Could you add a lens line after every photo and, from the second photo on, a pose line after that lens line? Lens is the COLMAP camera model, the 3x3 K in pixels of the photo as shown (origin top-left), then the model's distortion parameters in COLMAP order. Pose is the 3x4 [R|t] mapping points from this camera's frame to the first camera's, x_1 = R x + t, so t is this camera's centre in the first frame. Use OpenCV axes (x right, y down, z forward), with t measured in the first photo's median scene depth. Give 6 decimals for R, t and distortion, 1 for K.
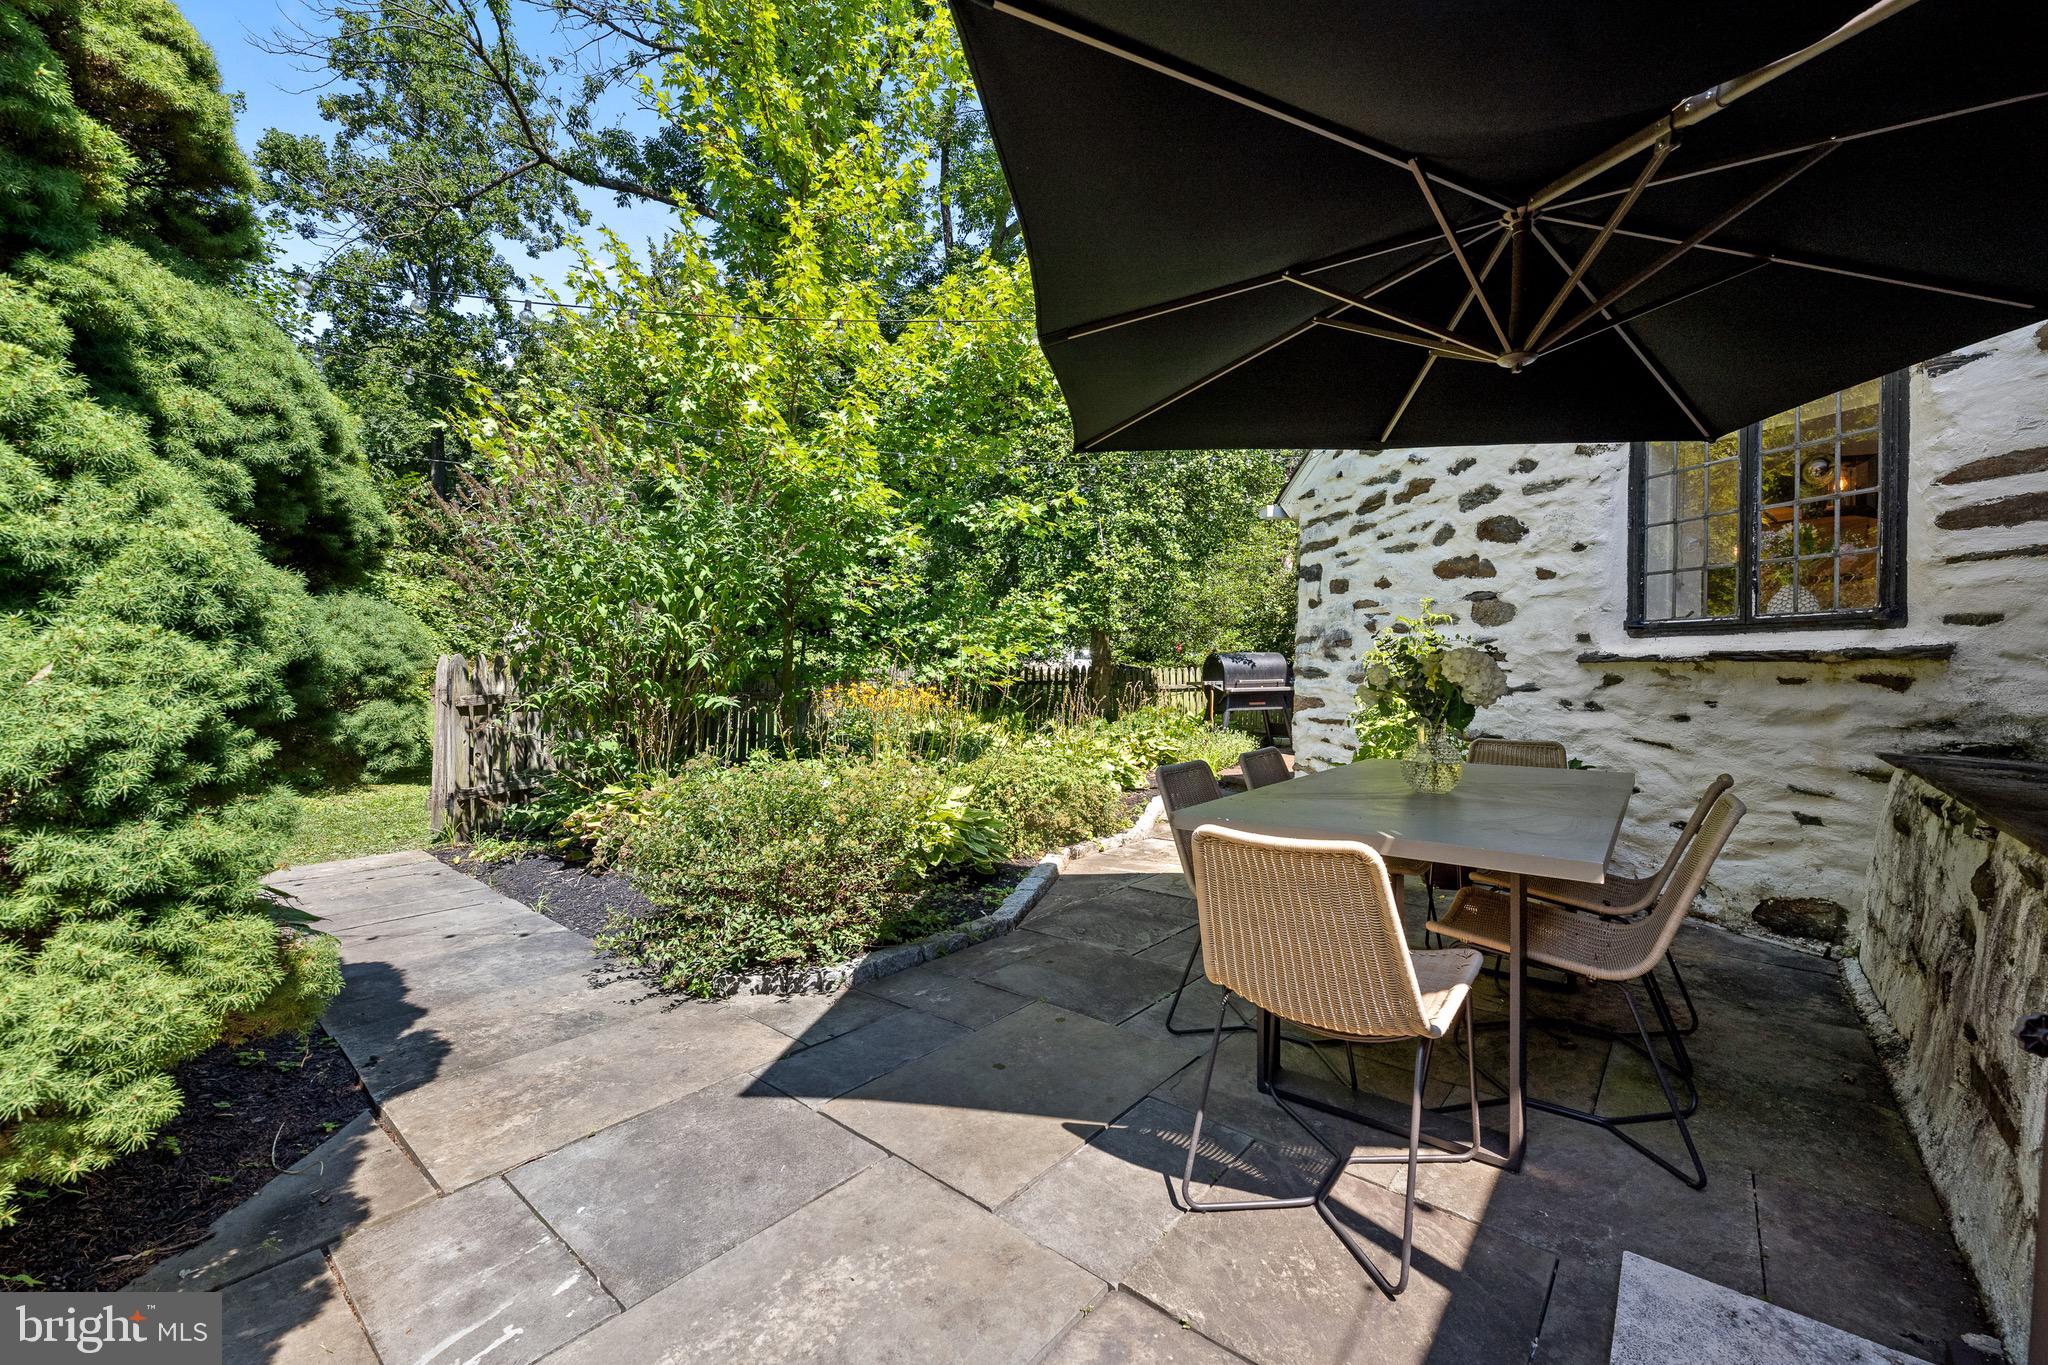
lens RADIAL K [[845.6, 0, 1024.5], [0, 845.6, 670.8], [0, 0, 1]] dist [0.004482, -0.000986]
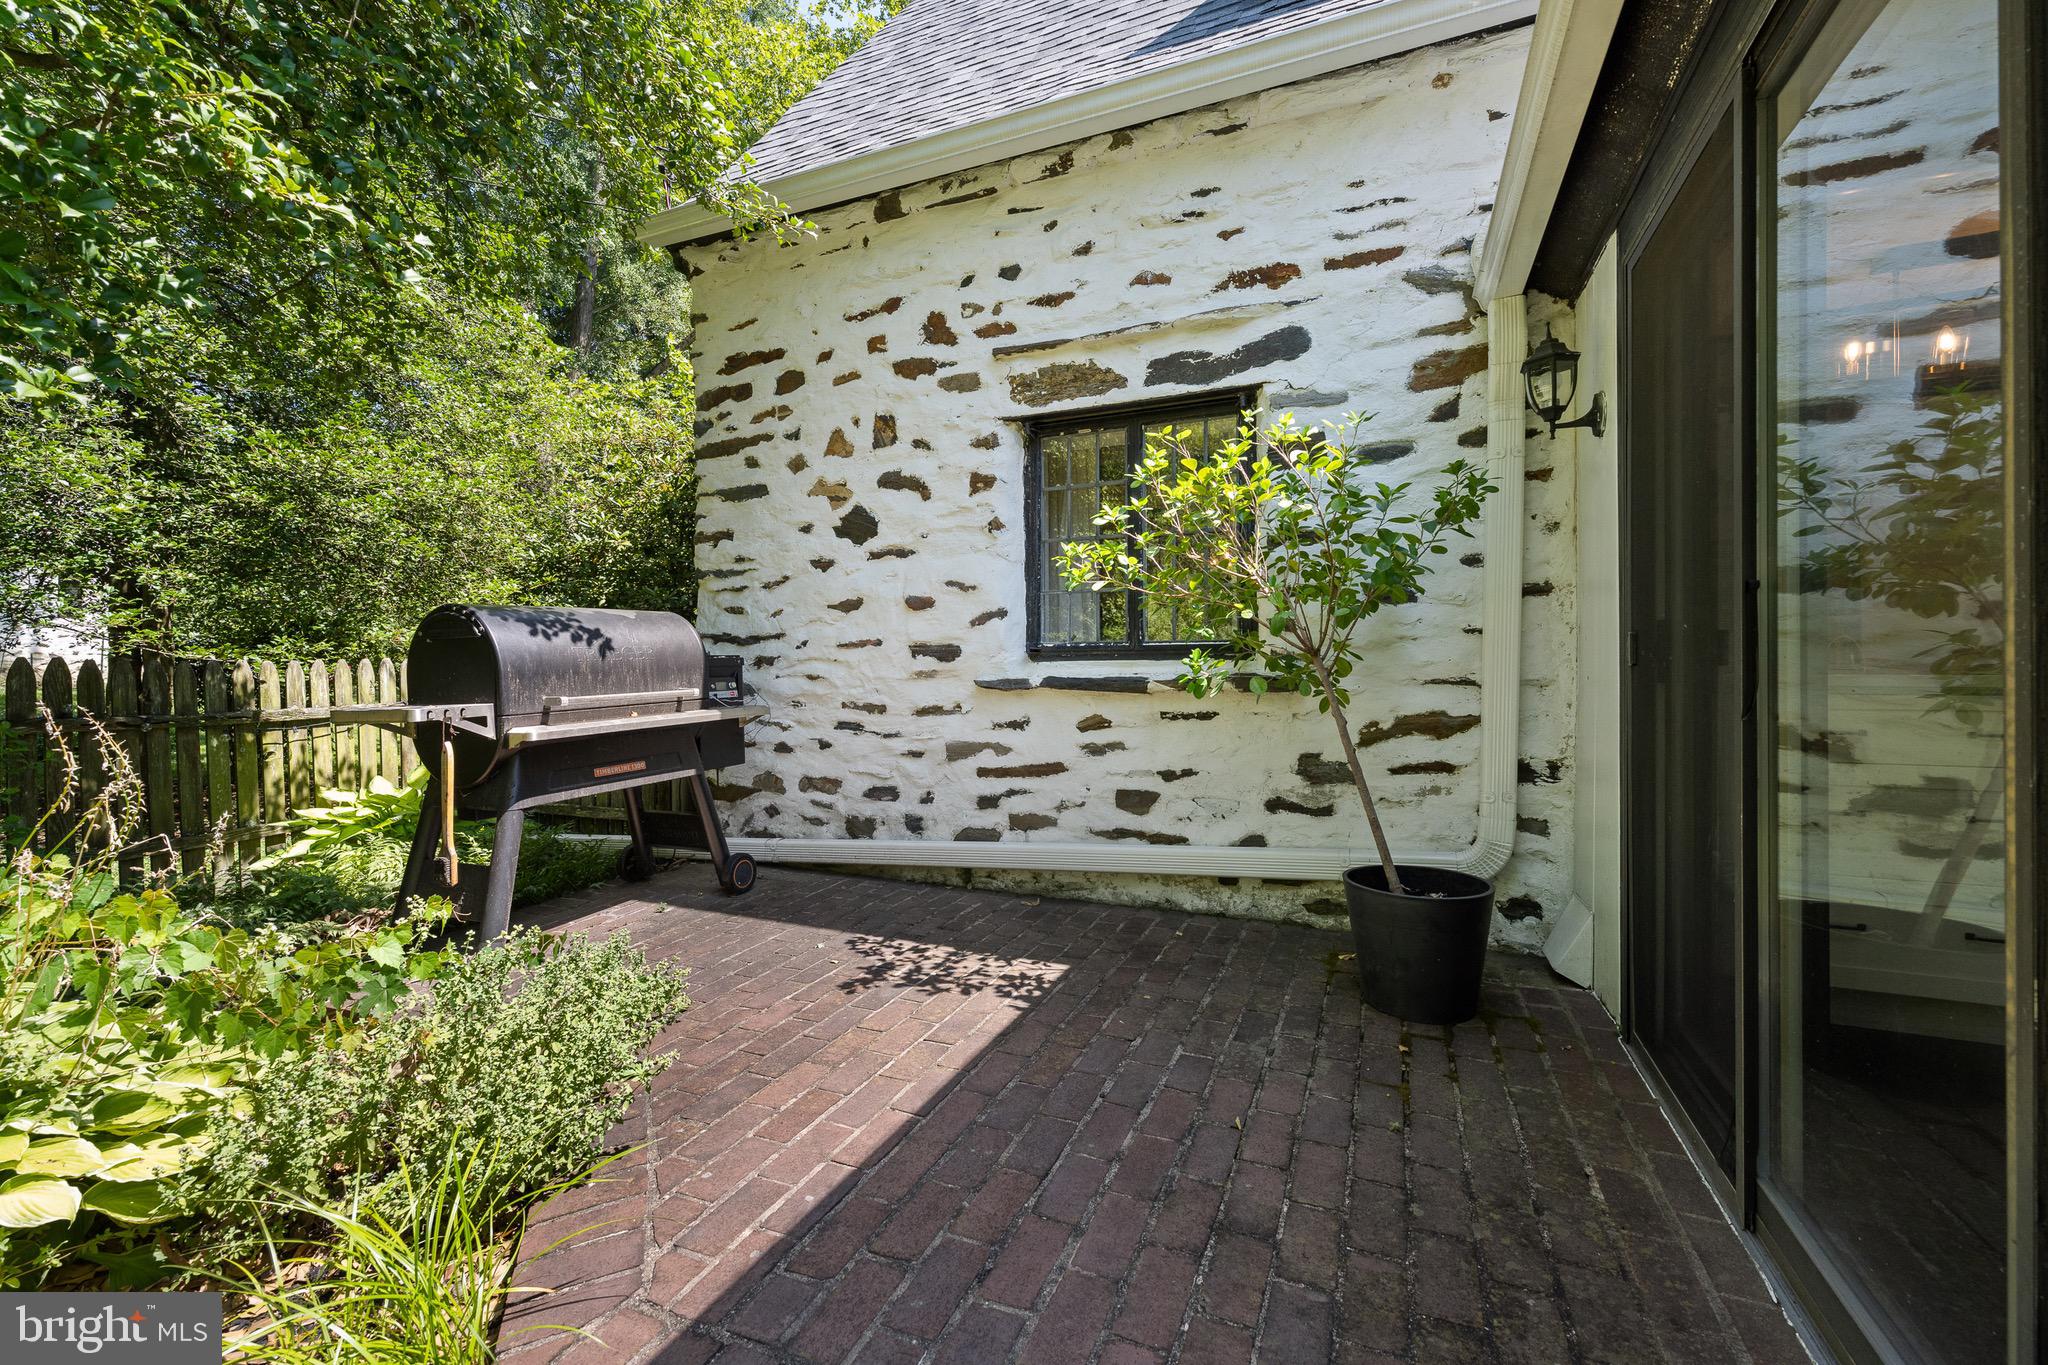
lens RADIAL K [[845.6, 0, 1025.3], [0, 845.6, 668.4], [0, 0, 1]] dist [0.004482, -0.000986]
pose [[0.689059, -0.018634, 0.724466, 0.149831], [0.013558, 0.999826, 0.012821, -0.000594], [-0.724579, 0.000988, 0.689191, 0.664123]]
